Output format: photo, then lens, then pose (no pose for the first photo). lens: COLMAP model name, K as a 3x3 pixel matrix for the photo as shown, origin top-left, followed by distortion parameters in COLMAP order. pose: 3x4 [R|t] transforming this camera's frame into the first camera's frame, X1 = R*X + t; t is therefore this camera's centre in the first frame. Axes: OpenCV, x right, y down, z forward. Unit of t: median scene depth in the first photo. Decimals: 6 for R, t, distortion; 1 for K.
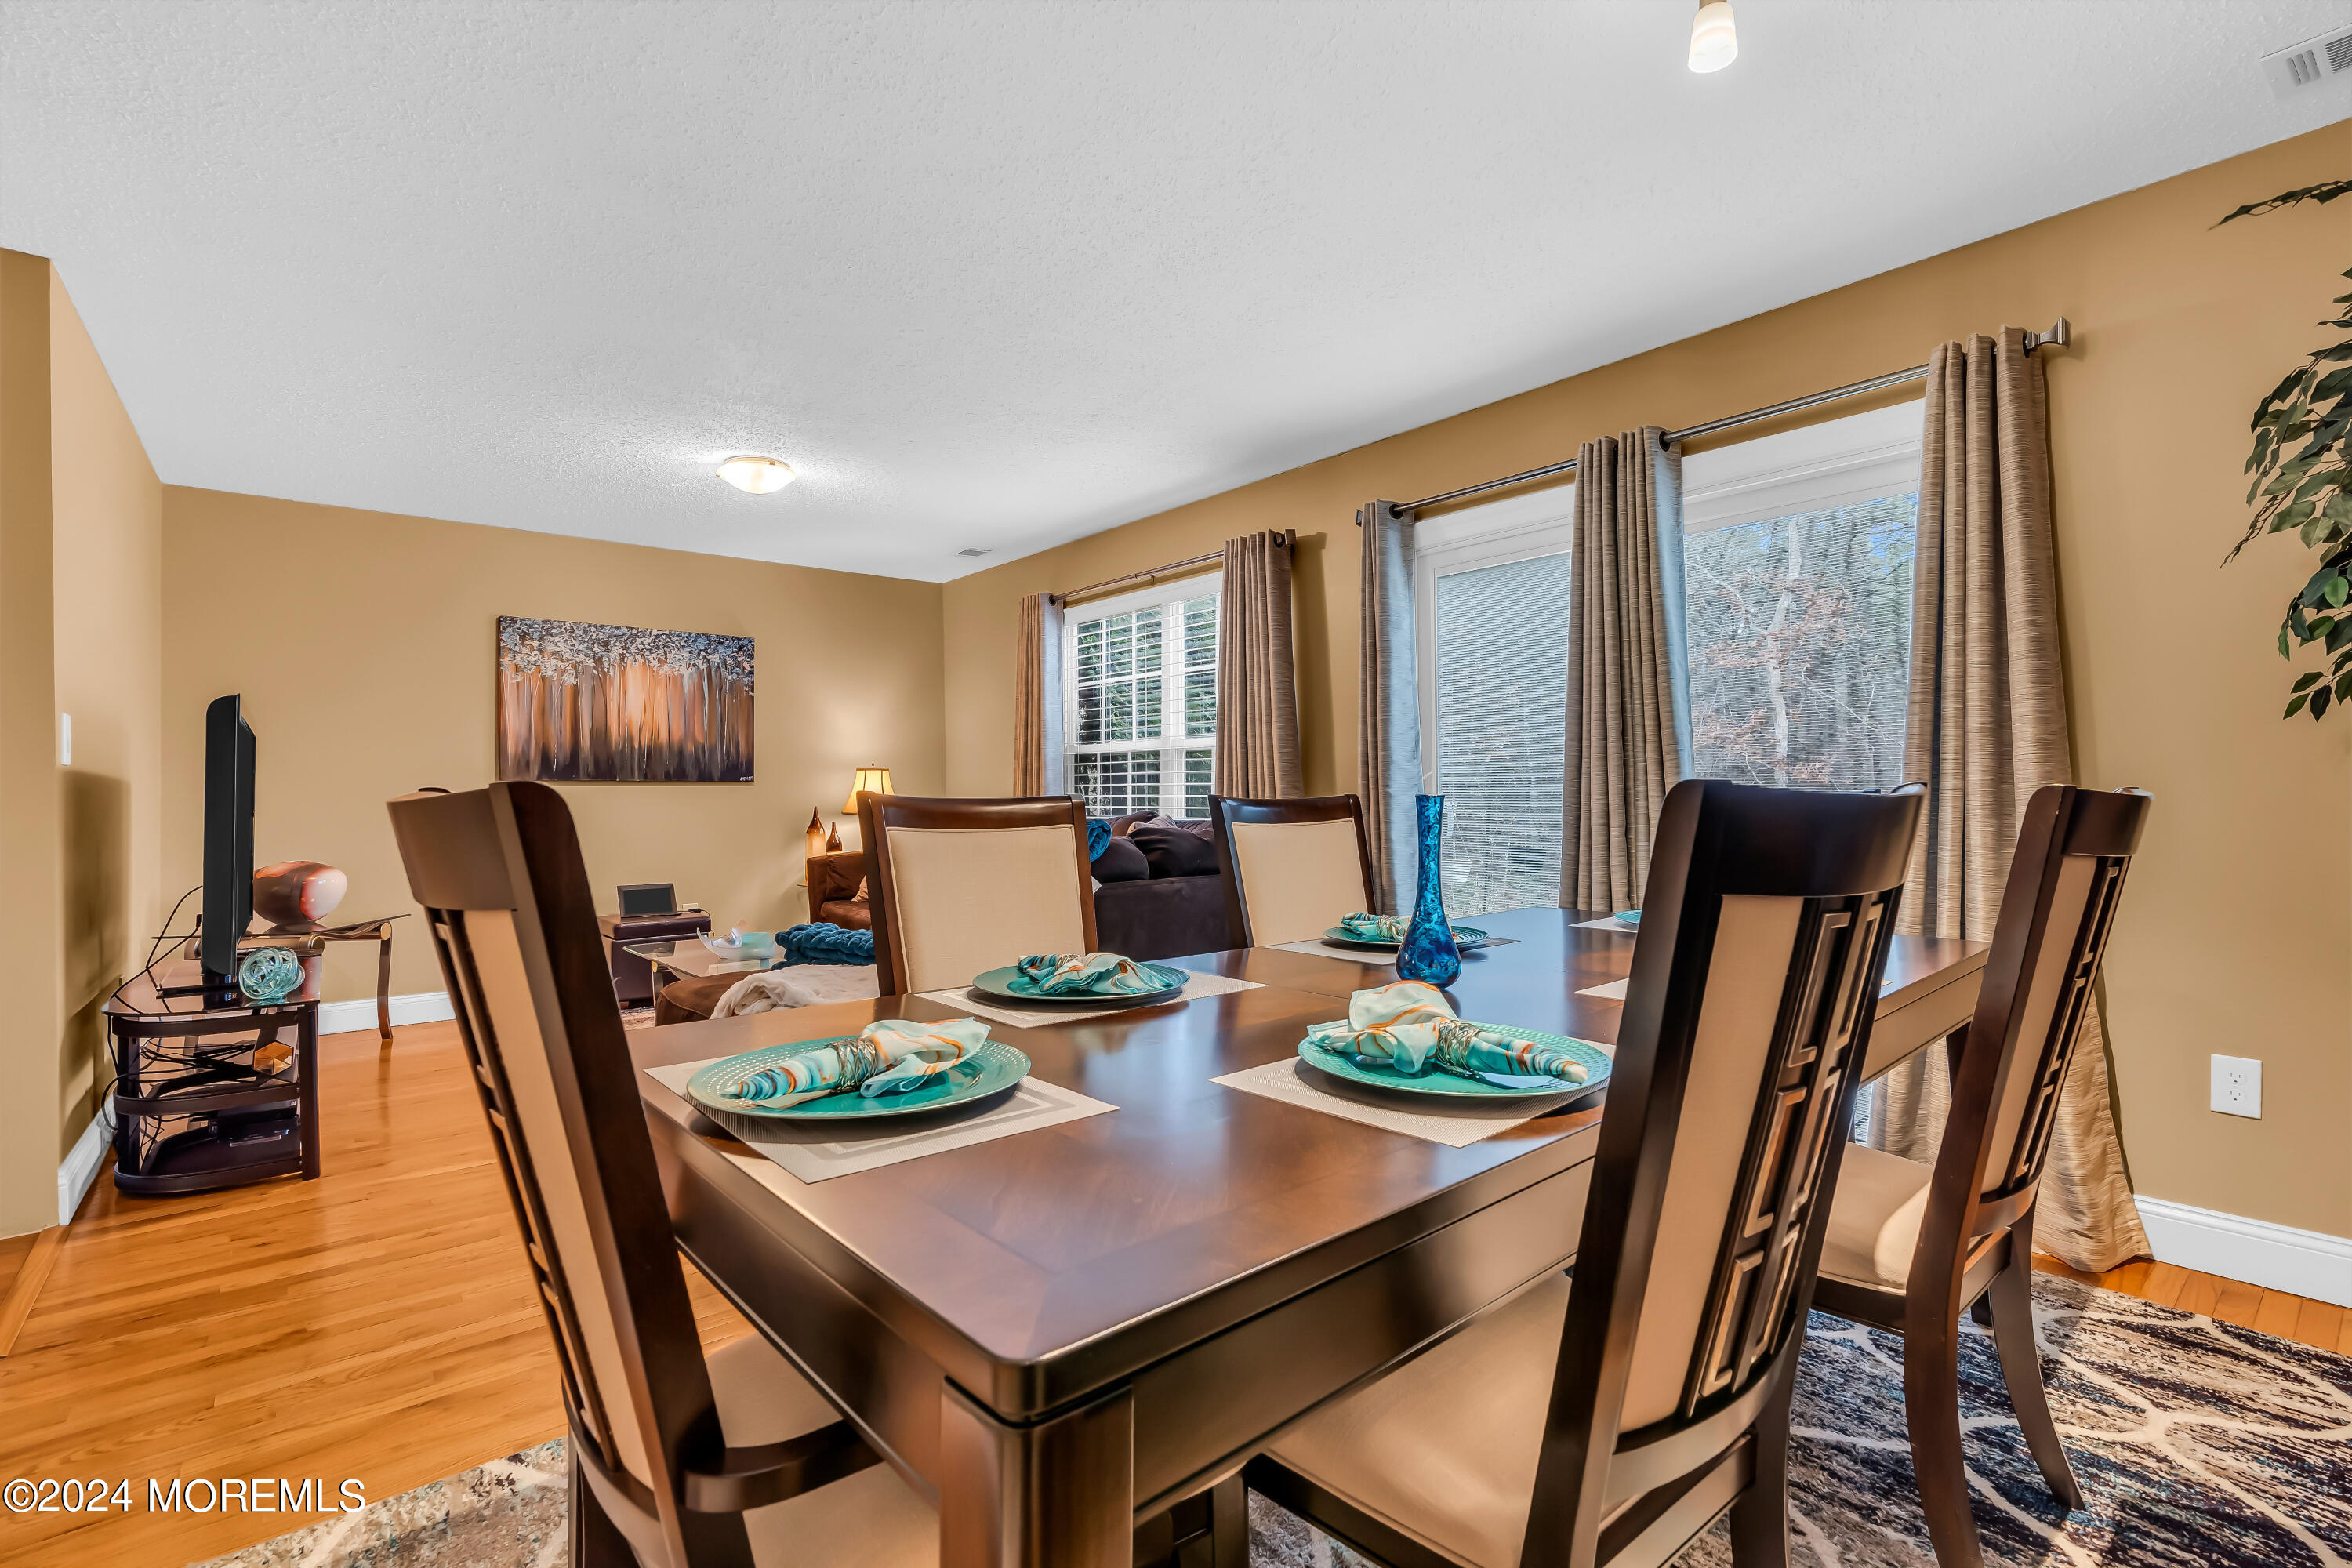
lens RADIAL K [[1060.8, 0, 1191.5], [0, 1060.8, 788.3], [0, 0, 1]] dist [-0.008884, 0.003764]
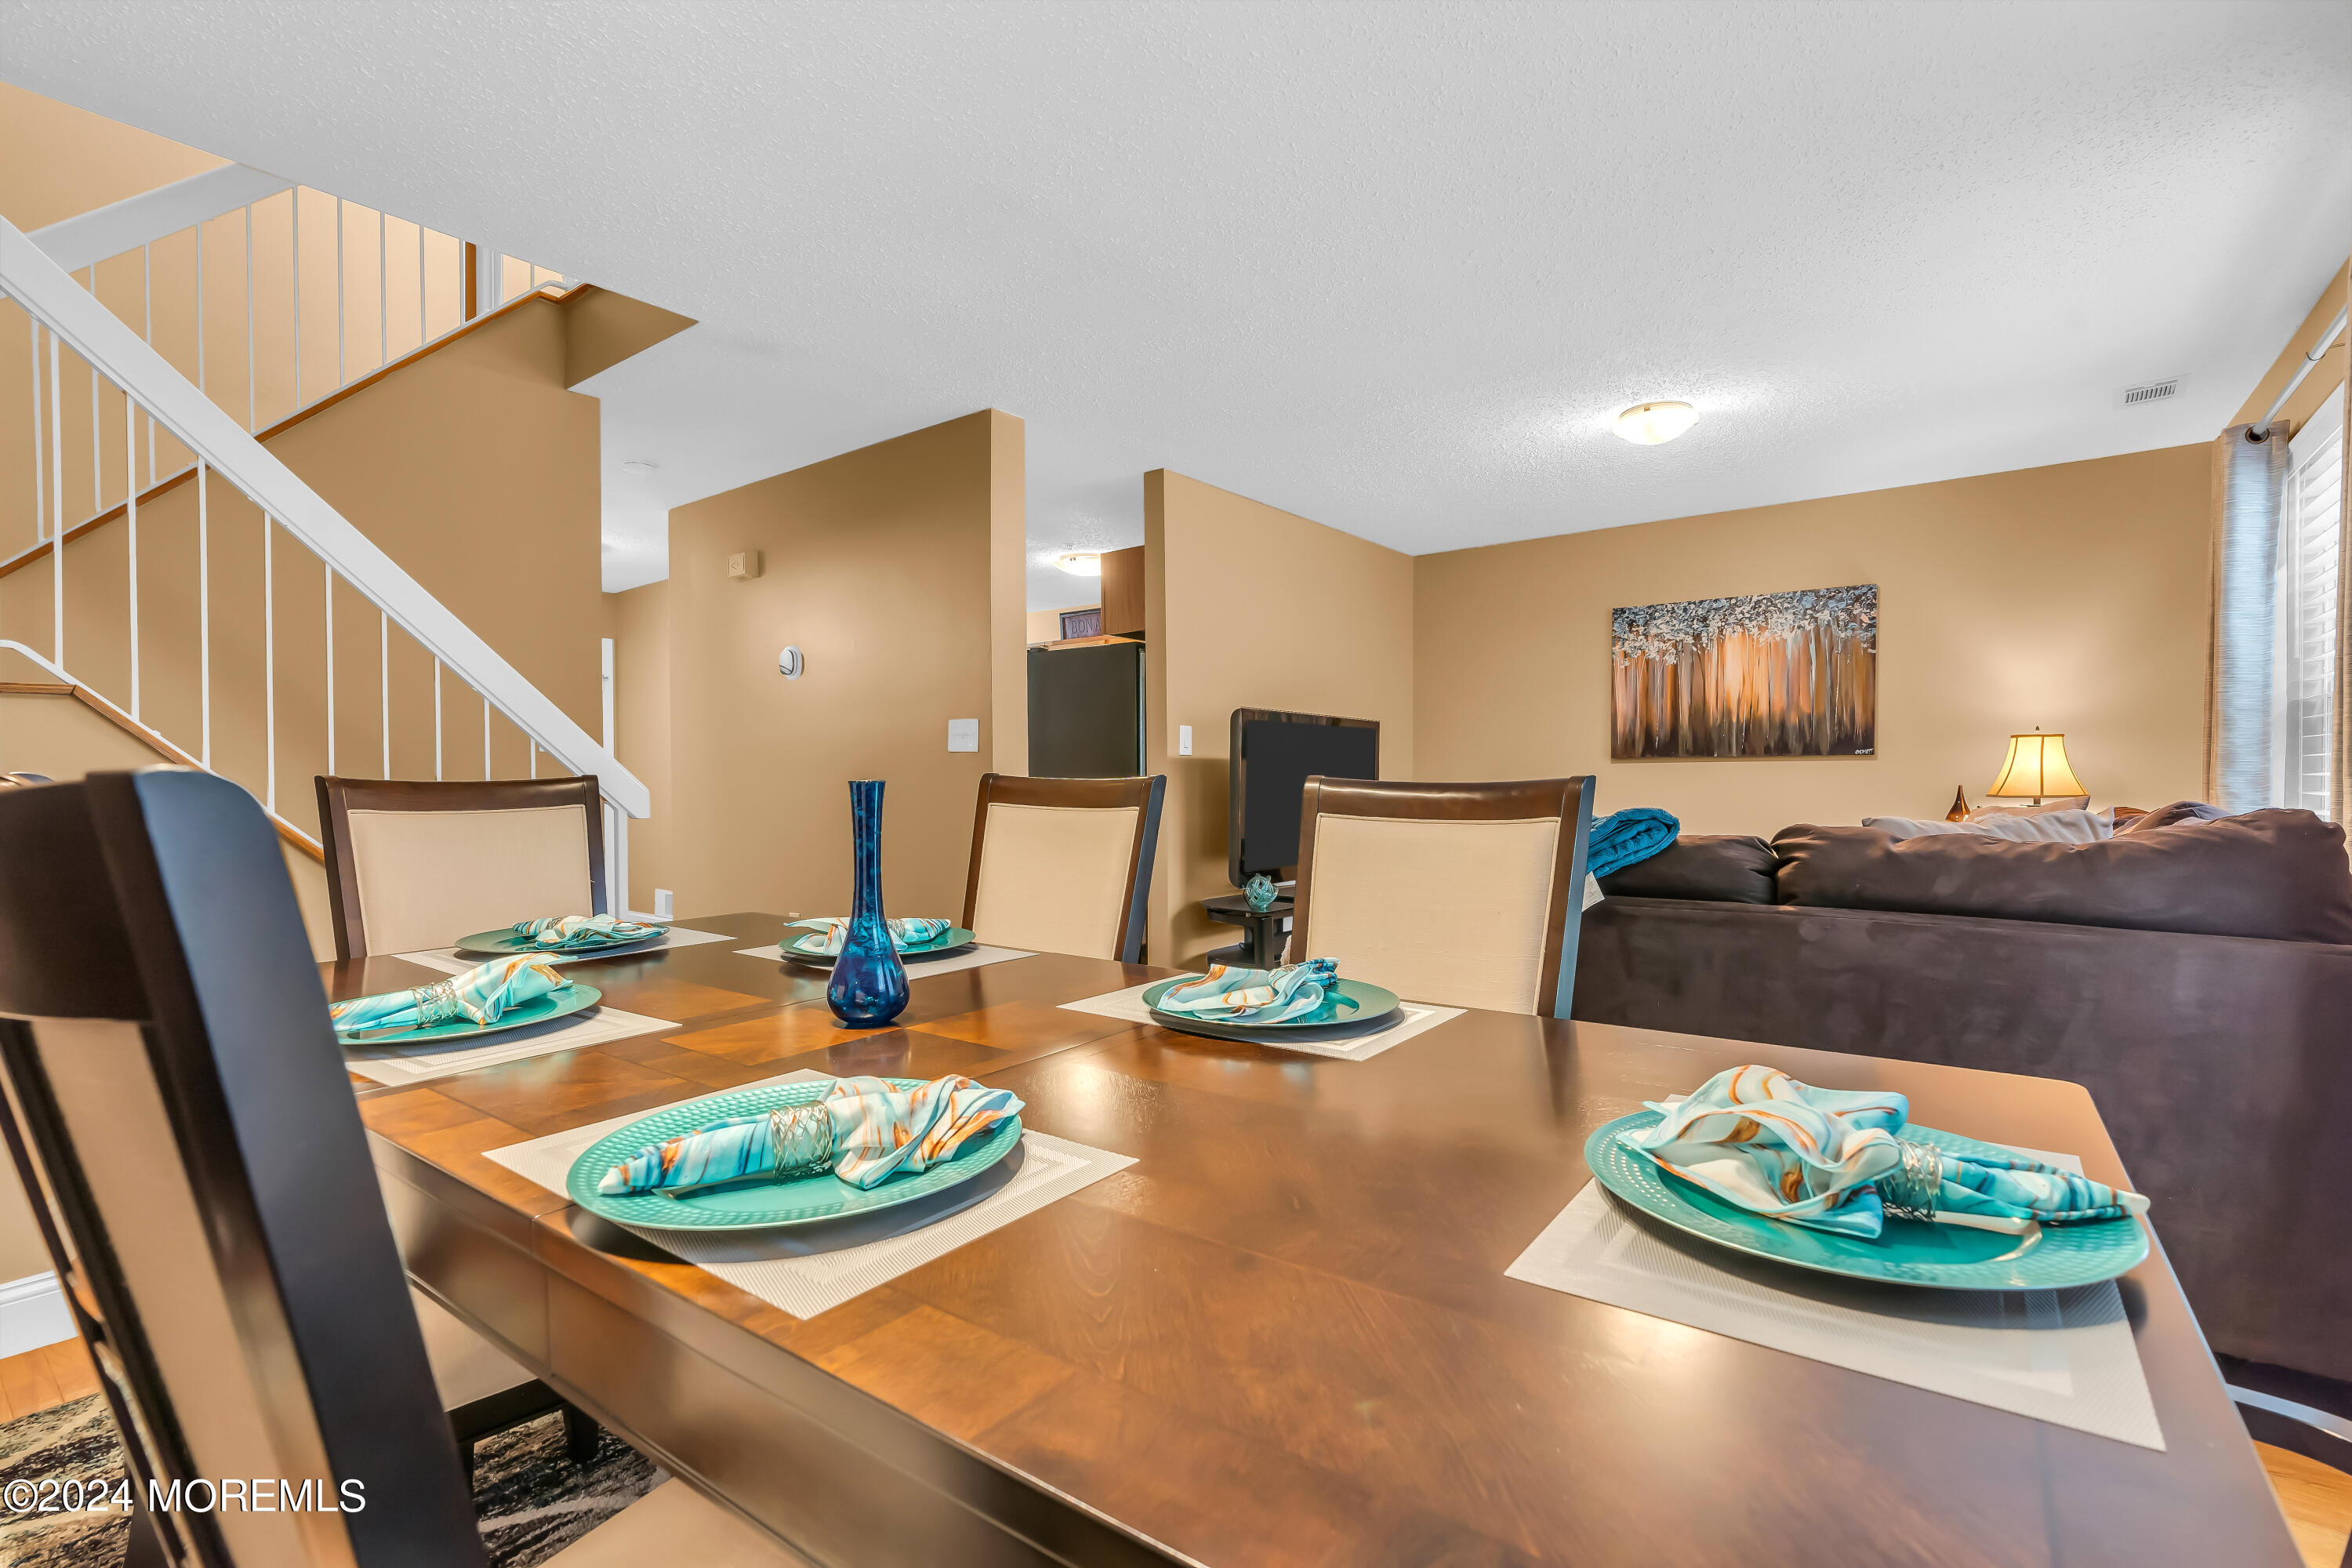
lens RADIAL K [[1060.8, 0, 1188.6], [0, 1060.8, 792.0], [0, 0, 1]] dist [-0.008884, 0.003764]
pose [[0.210714, 0.022070, -0.977299, 0.327191], [0.008534, 0.999665, 0.024415, -0.002071], [0.977511, -0.013485, 0.210455, 0.316659]]
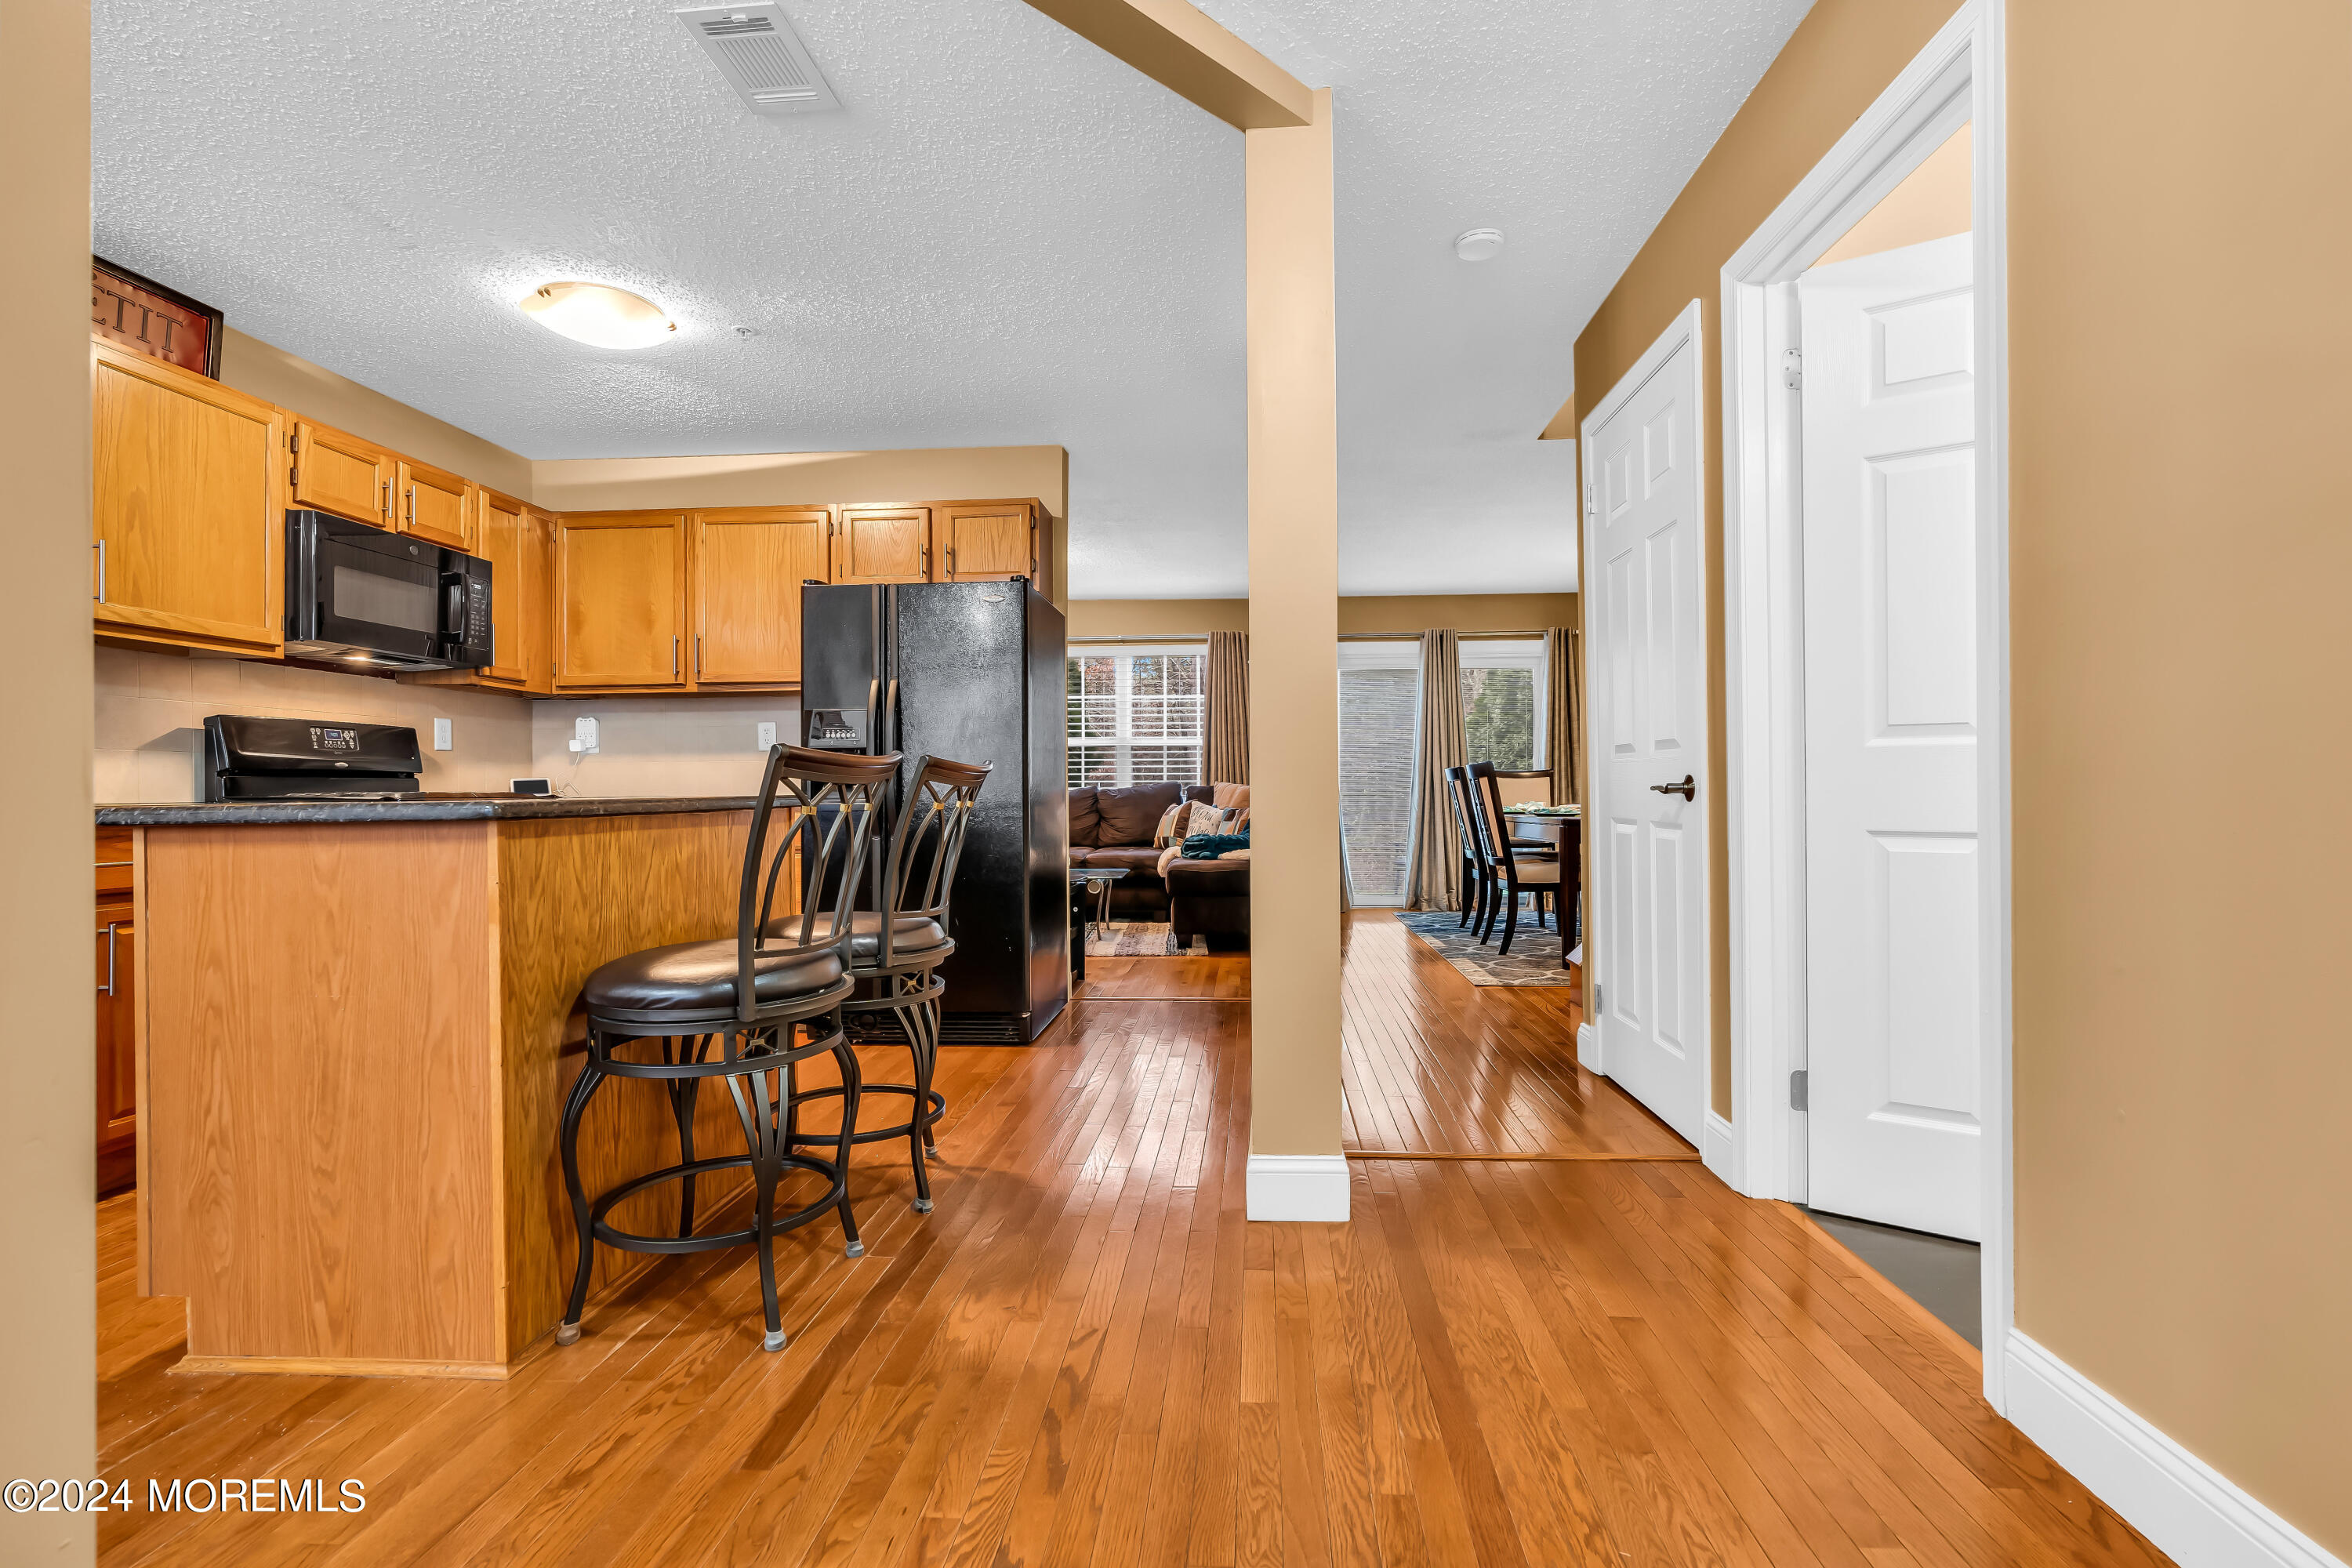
lens RADIAL K [[1060.8, 0, 1188.2], [0, 1060.8, 775.9], [0, 0, 1]] dist [-0.008884, 0.003764]
pose [[0.697244, 0.014331, 0.716691, -1.059414], [-0.002935, 0.999849, -0.017137, 0.035022], [-0.716828, 0.009846, 0.697180, -0.186146]]
